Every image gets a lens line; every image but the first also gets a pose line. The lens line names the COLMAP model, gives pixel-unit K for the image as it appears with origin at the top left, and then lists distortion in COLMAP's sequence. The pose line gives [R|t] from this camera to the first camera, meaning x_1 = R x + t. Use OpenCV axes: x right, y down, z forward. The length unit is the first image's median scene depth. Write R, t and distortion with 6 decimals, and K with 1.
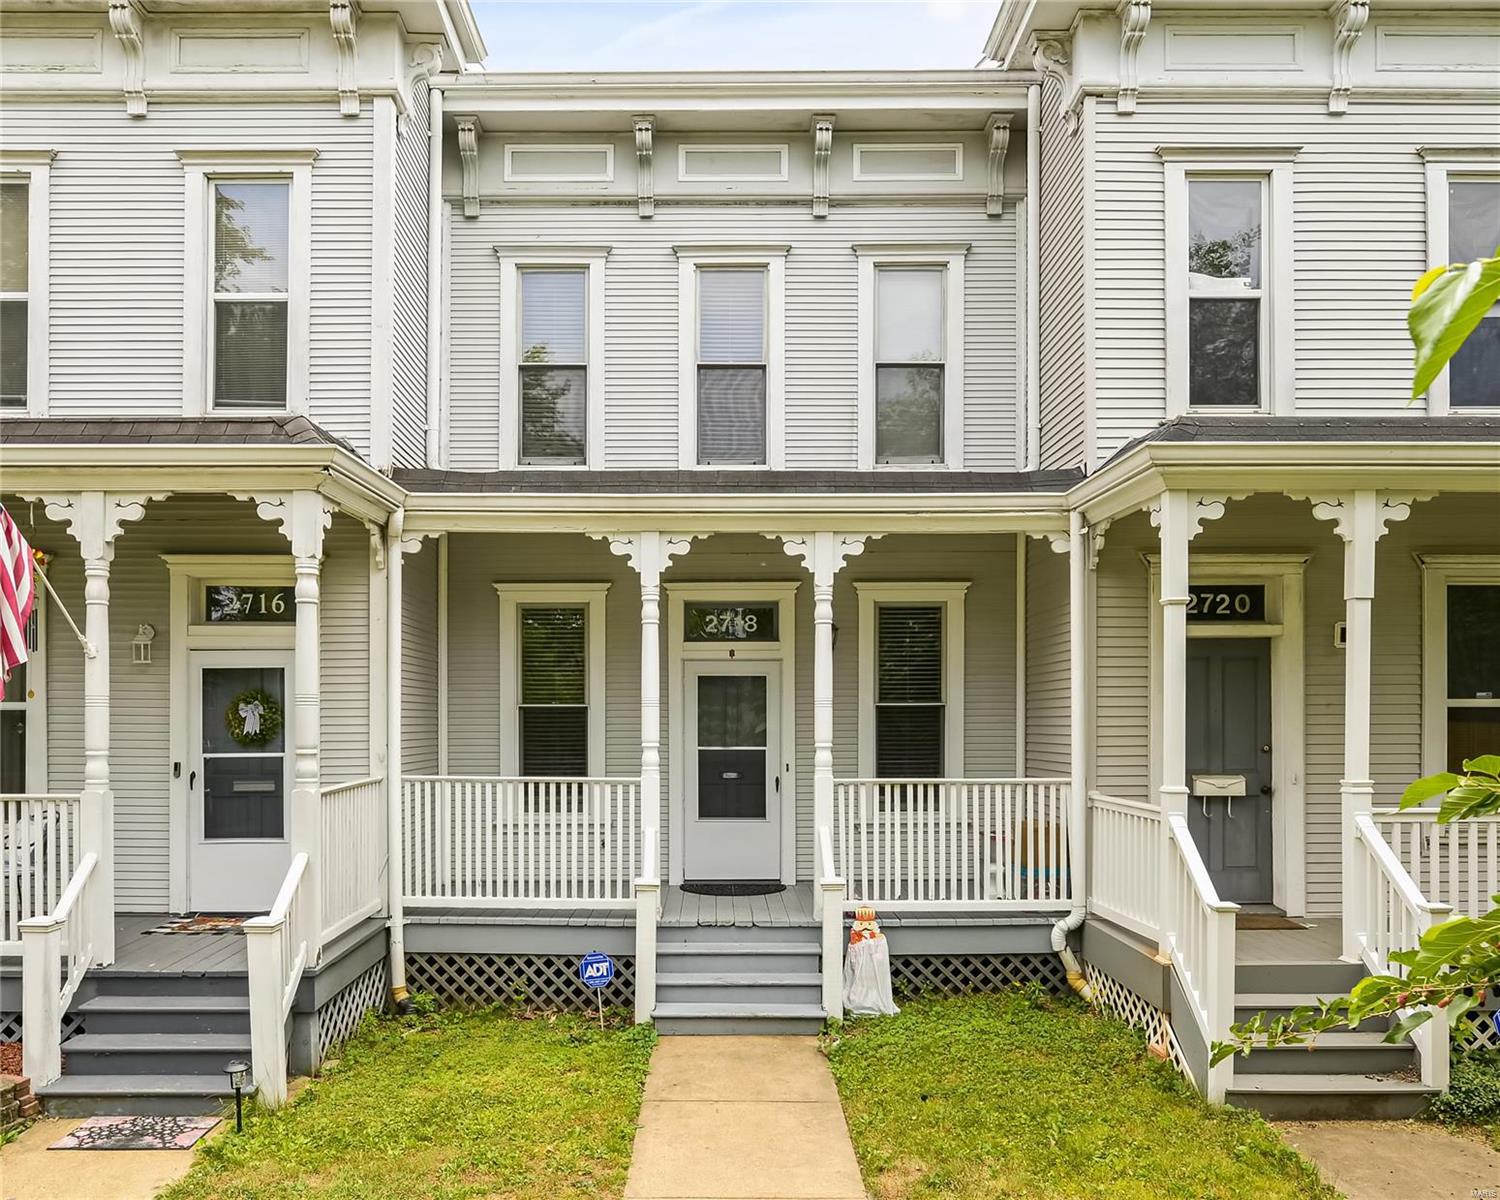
lens RADIAL K [[1093.8, 0, 748.3], [0, 1093.8, 652.0], [0, 0, 1]] dist [0.029707, 0.003514]
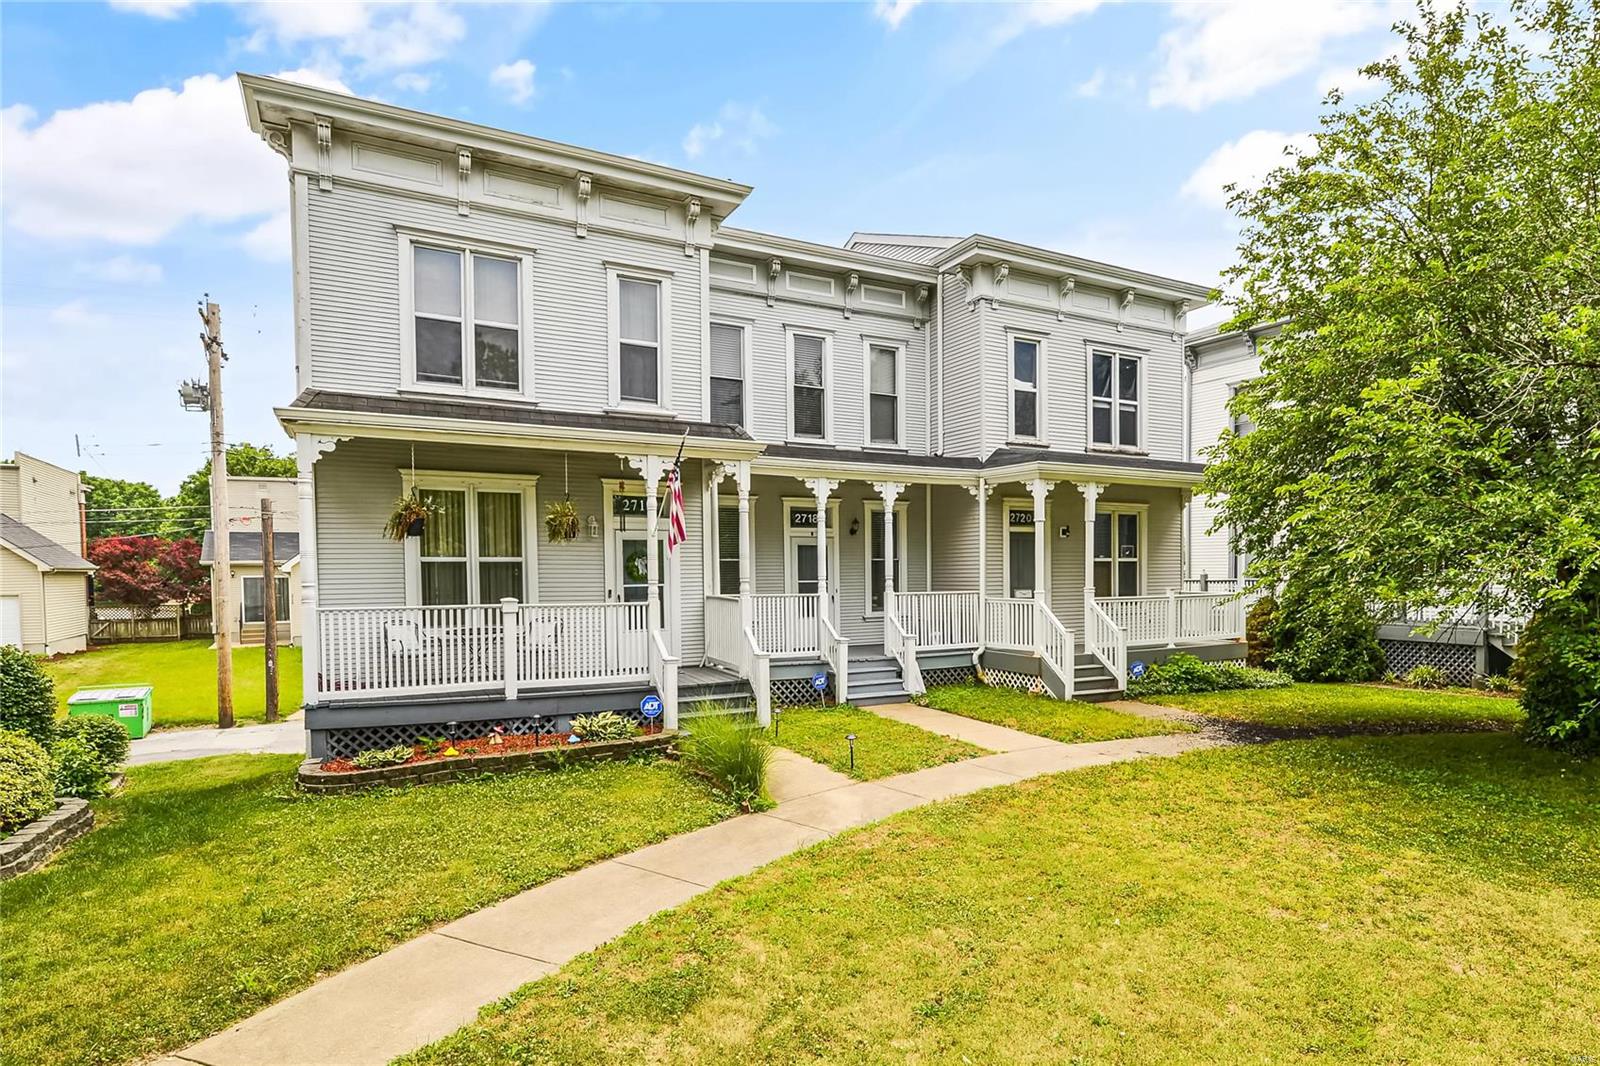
lens RADIAL K [[850.6, 0, 802.2], [0, 850.6, 580.9], [0, 0, 1]] dist [-0.006376, -0.000346]
pose [[0.882887, -0.009547, 0.469488, -0.873309], [-0.016620, 0.998532, 0.051559, 0.004154], [-0.469291, -0.053324, 0.881432, -0.415721]]
